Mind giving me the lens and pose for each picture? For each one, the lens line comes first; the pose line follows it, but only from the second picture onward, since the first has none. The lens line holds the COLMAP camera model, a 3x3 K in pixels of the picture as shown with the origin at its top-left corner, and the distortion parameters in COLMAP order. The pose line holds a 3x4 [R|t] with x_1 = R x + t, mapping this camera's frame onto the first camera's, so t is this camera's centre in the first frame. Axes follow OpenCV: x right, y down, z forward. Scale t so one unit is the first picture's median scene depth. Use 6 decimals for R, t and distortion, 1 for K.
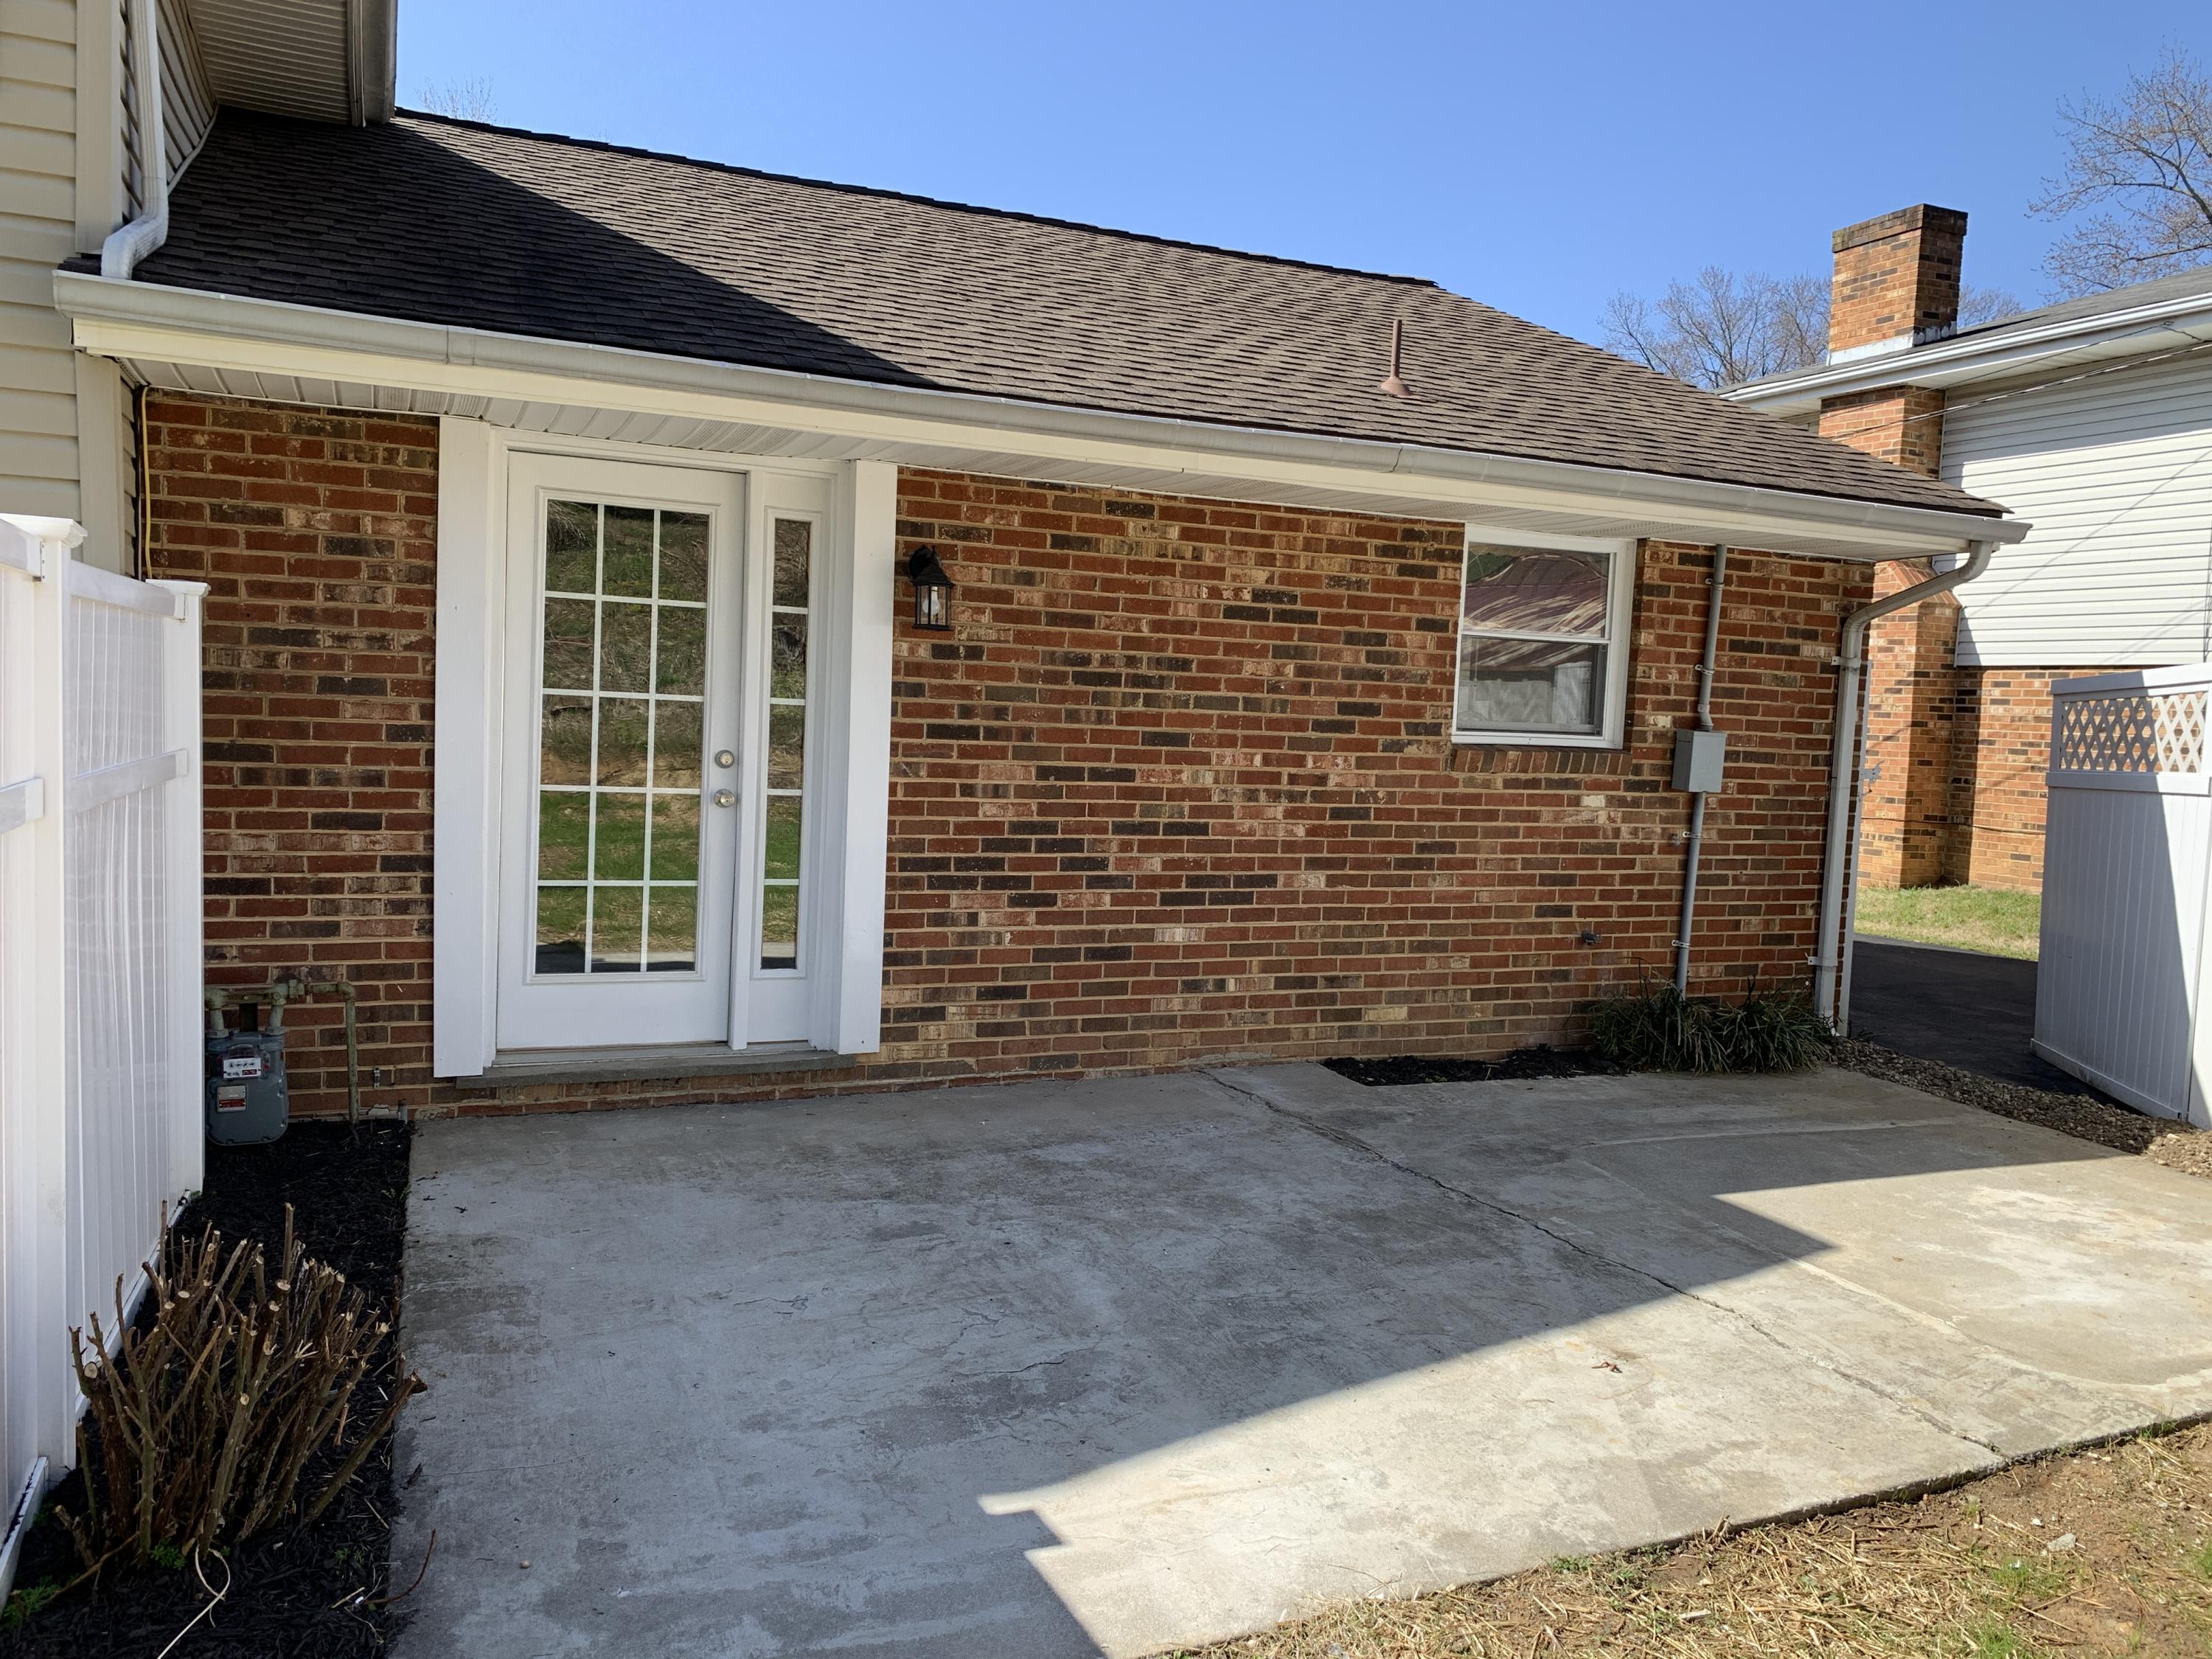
lens RADIAL K [[1695.3, 0, 1104.5], [0, 1695.3, 827.1], [0, 0, 1]] dist [0.048567, -0.044496]
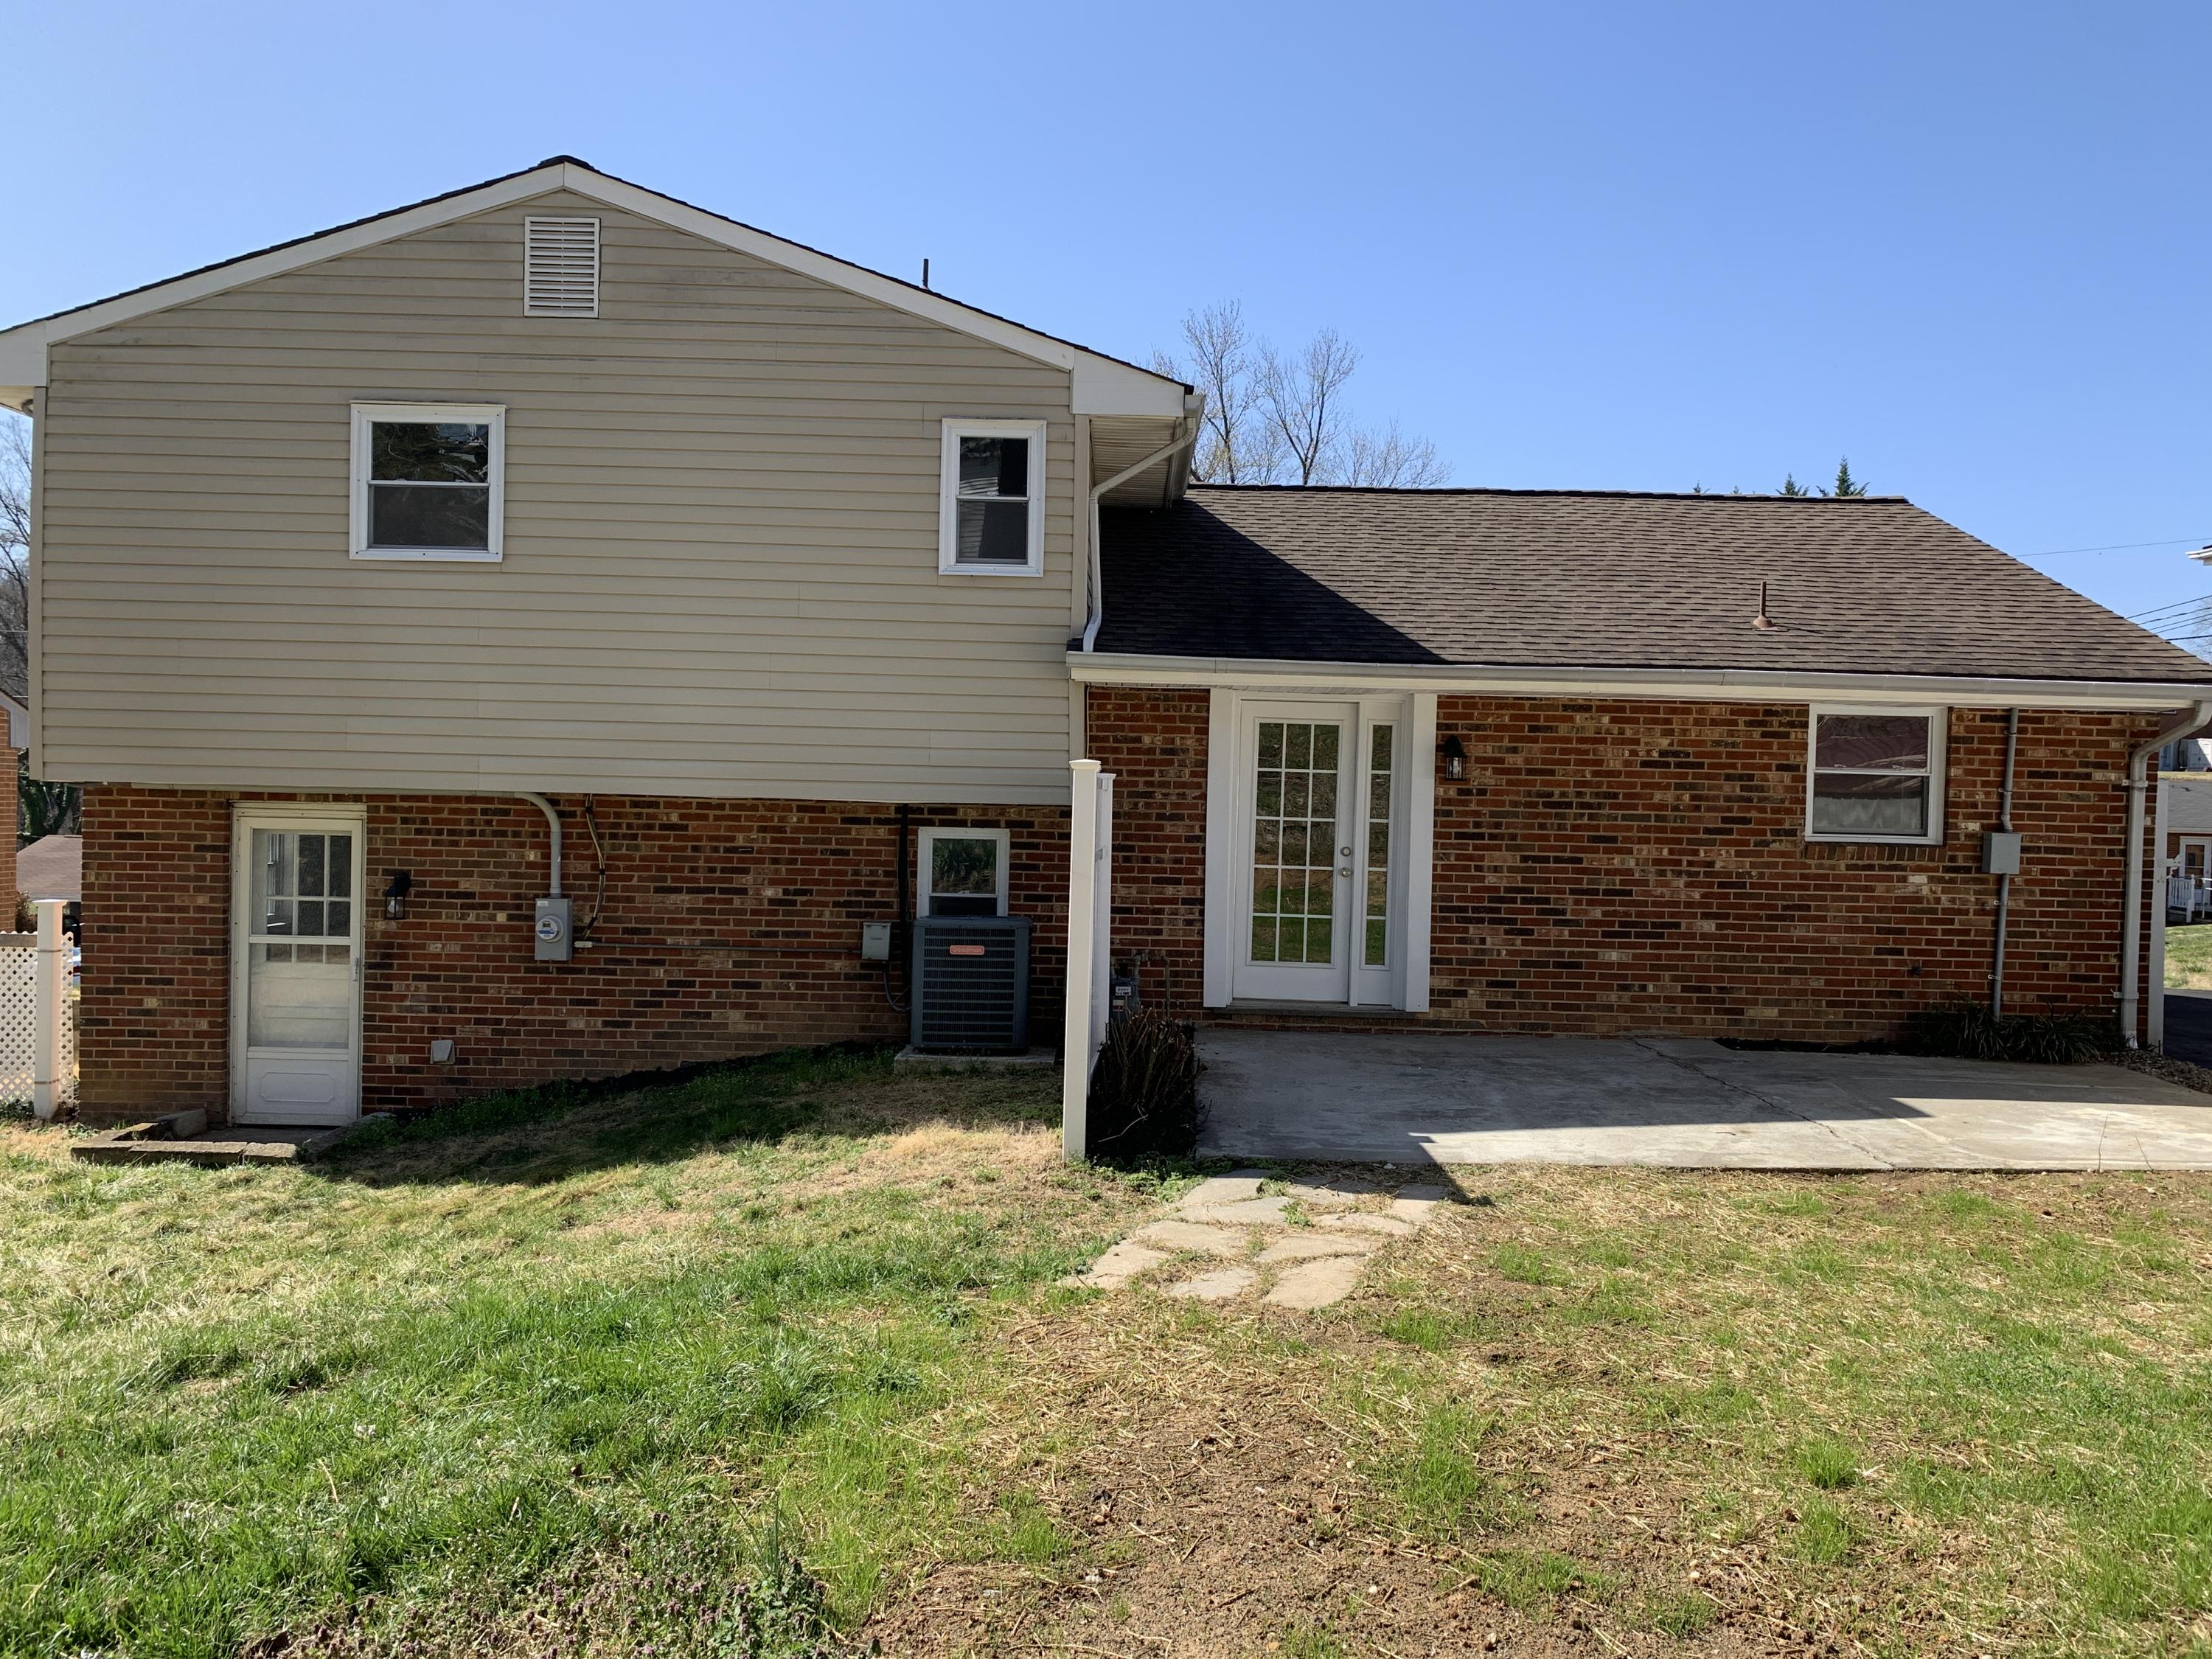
lens RADIAL K [[1695.3, 0, 1104.7], [0, 1695.3, 812.1], [0, 0, 1]] dist [0.048567, -0.044496]
pose [[0.914942, -0.013060, -0.403374, 0.271634], [-0.015946, 0.997526, -0.068464, 0.046147], [0.403270, 0.069073, 0.912470, -0.774166]]
